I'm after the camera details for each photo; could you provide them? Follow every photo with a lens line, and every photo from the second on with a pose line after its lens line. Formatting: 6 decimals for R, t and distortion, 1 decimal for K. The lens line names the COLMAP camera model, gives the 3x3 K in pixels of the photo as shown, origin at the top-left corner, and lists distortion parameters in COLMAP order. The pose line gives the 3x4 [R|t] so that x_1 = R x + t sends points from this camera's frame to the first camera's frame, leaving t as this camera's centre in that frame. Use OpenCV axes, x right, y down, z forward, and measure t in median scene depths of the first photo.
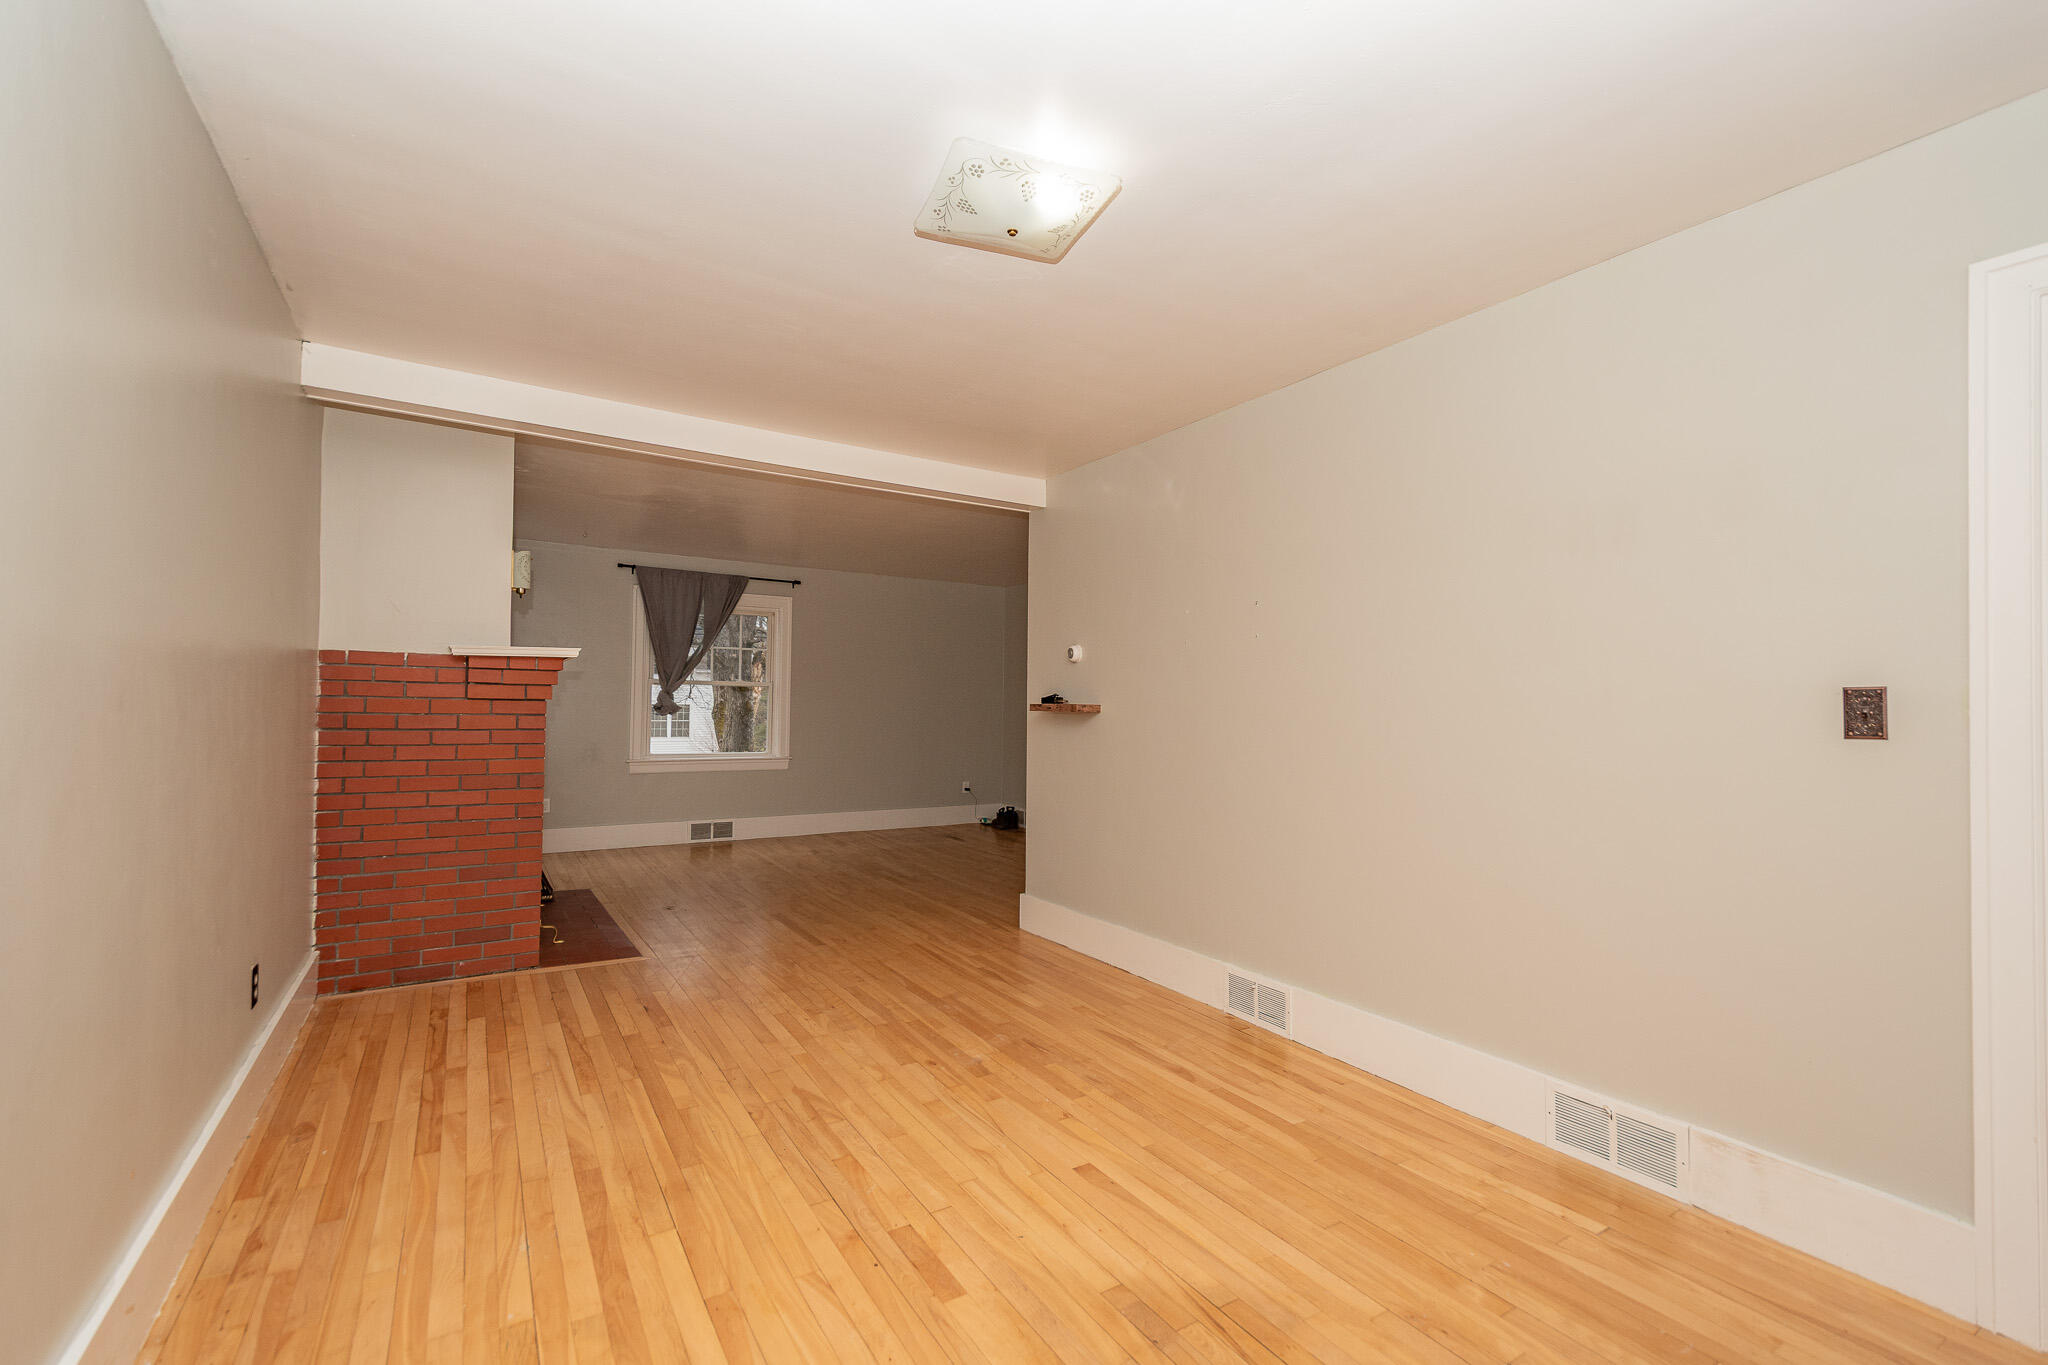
lens RADIAL K [[889.7, 0, 1033.5], [0, 889.7, 684.8], [0, 0, 1]] dist [-0.001033, -0.000385]
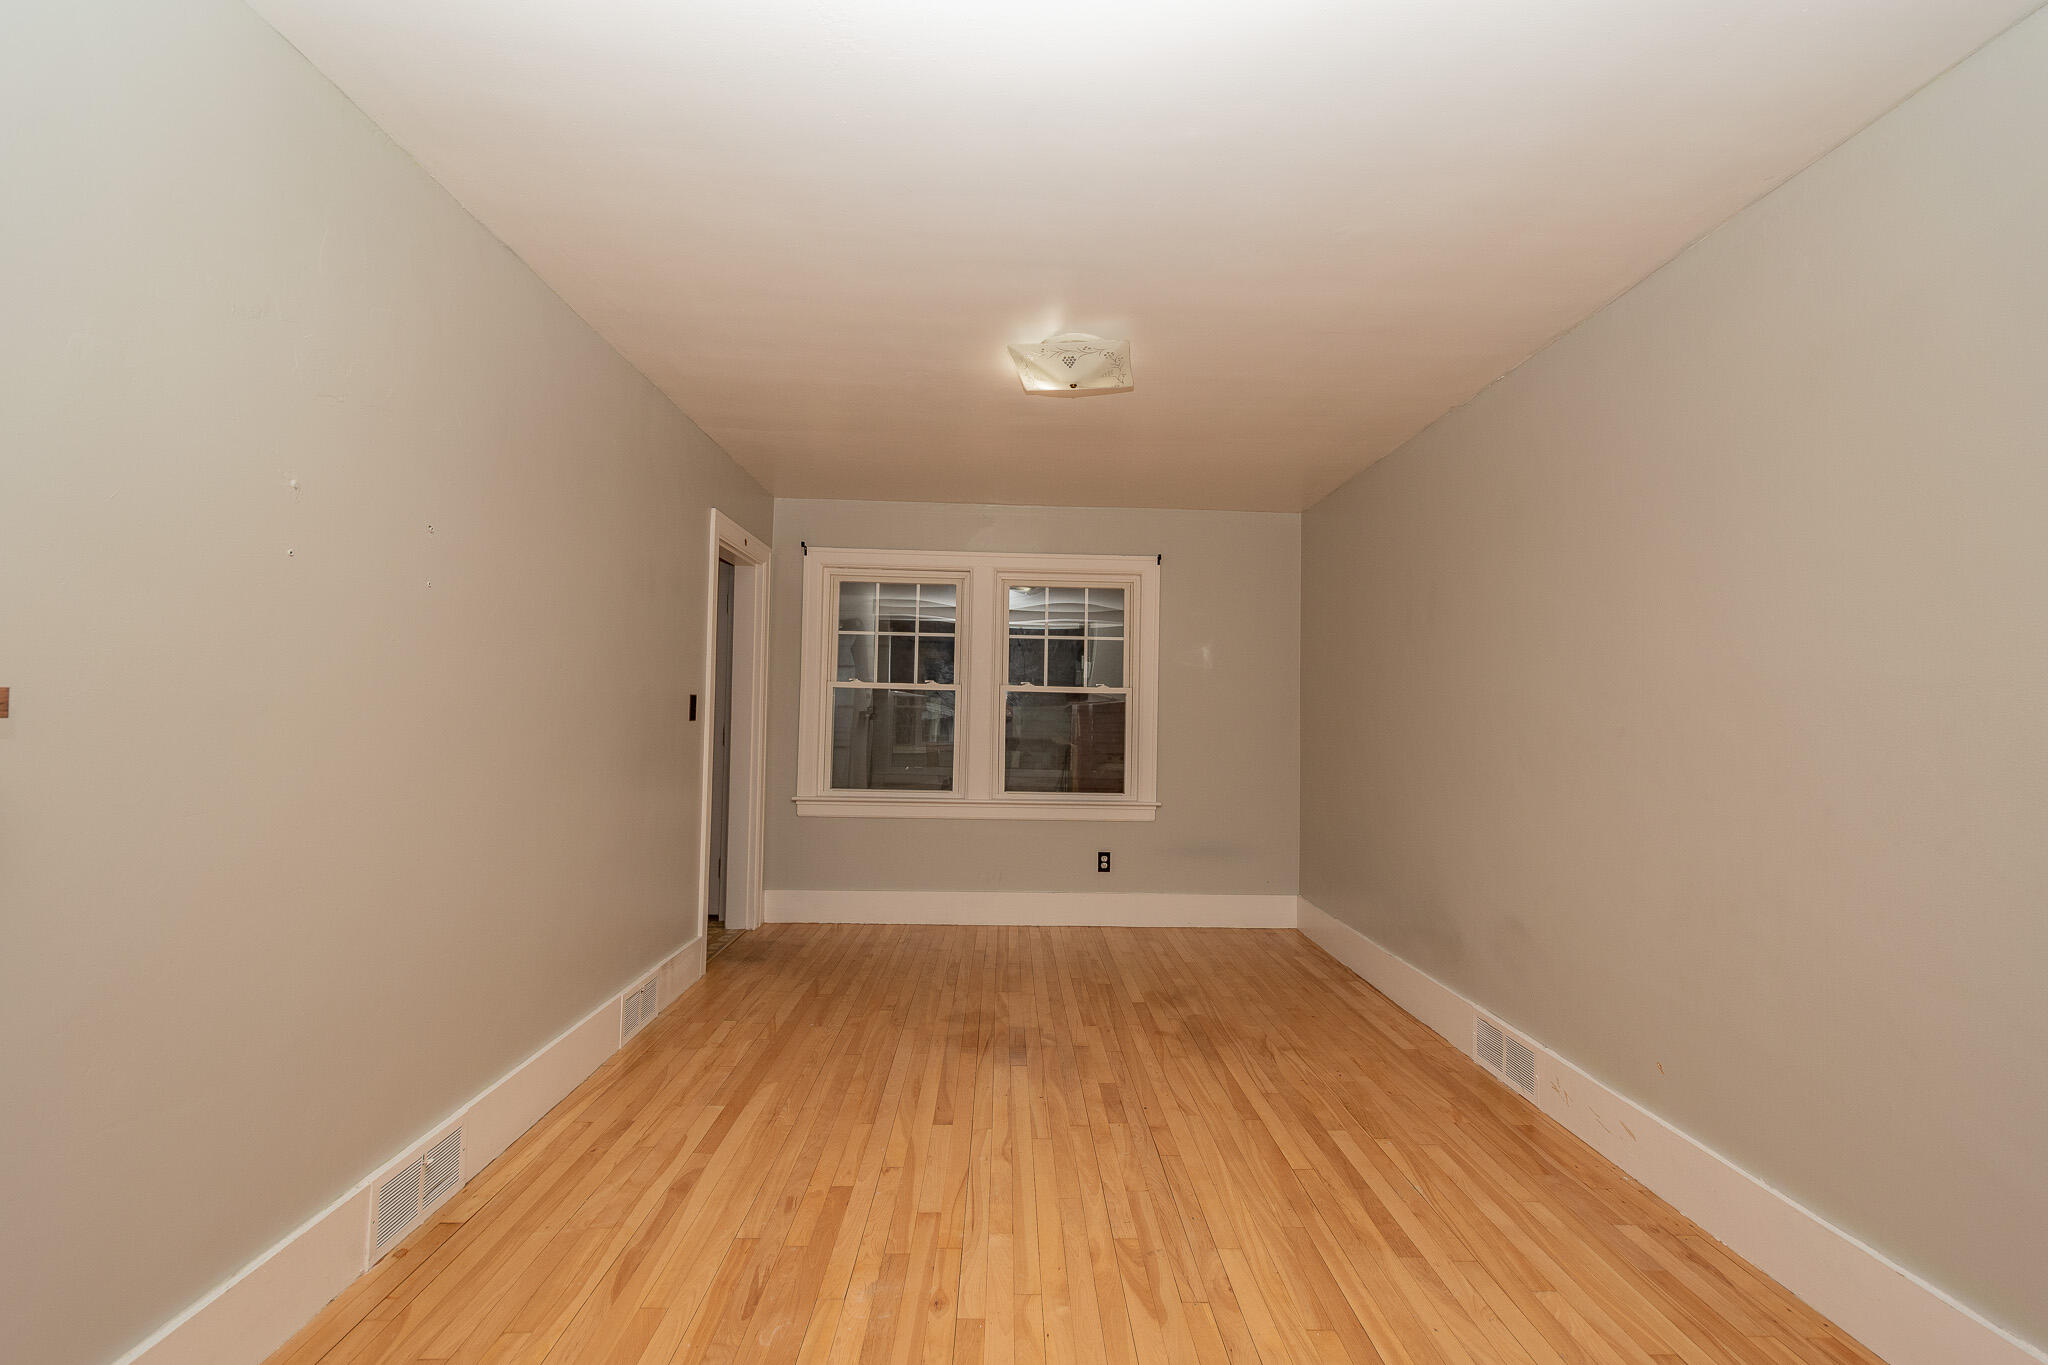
lens RADIAL K [[889.7, 0, 1033.5], [0, 889.7, 684.8], [0, 0, 1]] dist [-0.001033, -0.000385]
pose [[-0.864904, -0.014038, 0.501741, -0.543745], [-0.042930, 0.998015, -0.046079, 0.030951], [-0.500099, -0.061394, -0.863789, 1.761831]]
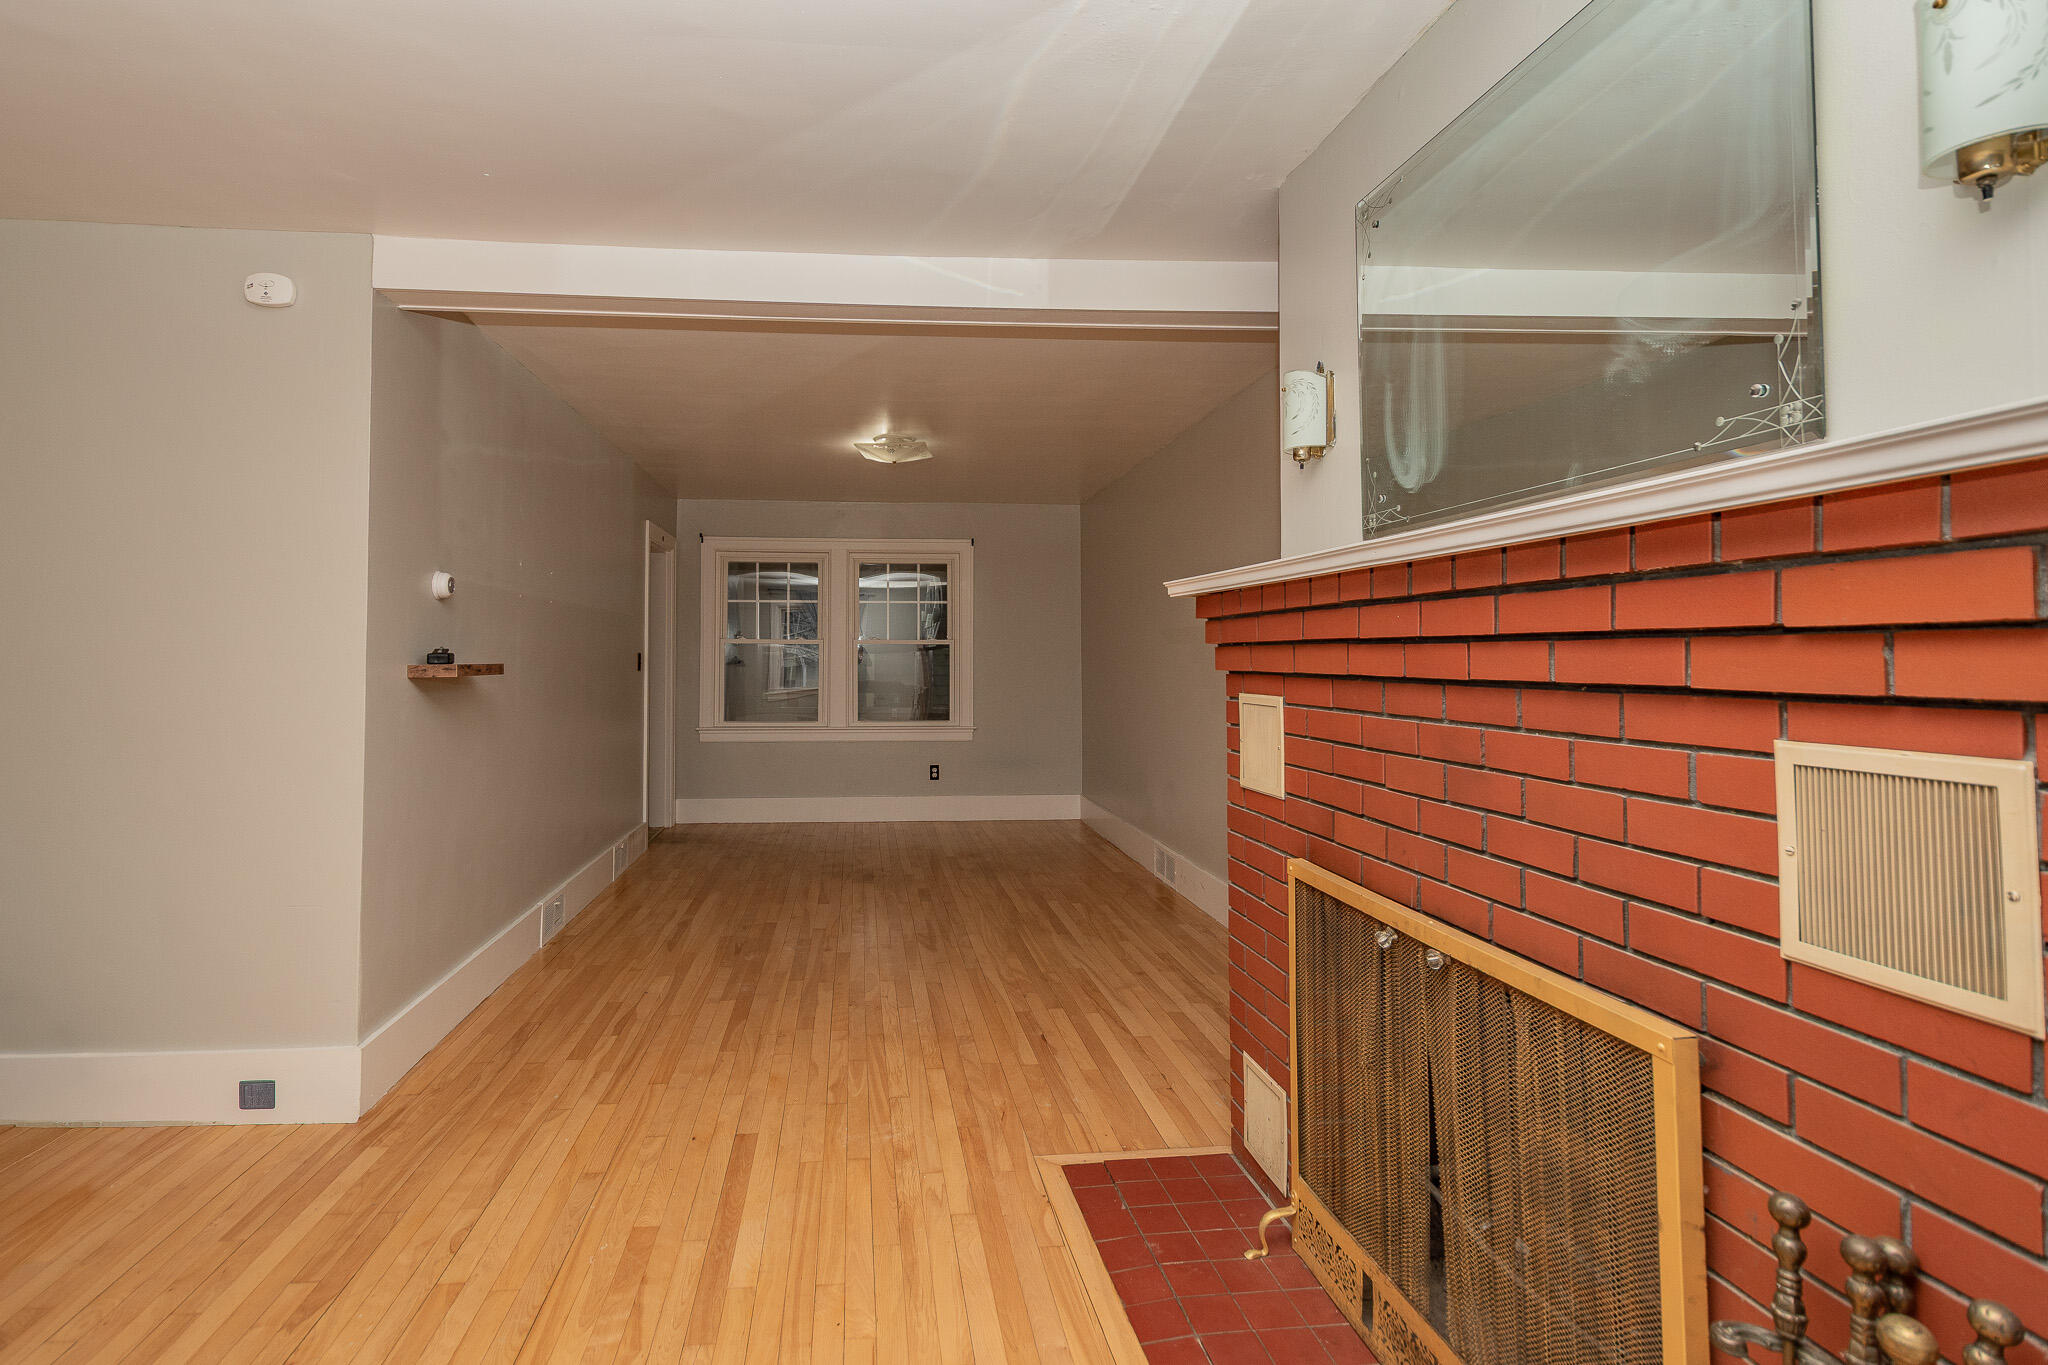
lens RADIAL K [[1012.4, 0, 928.8], [0, 1012.4, 621.5], [0, 0, 1]] dist [0.031787, 0.000194]
pose [[-0.882955, 0.001241, 0.469455, -1.070976], [-0.024711, 0.998487, -0.049116, 0.030693], [-0.468806, -0.054968, -0.881589, 2.597046]]
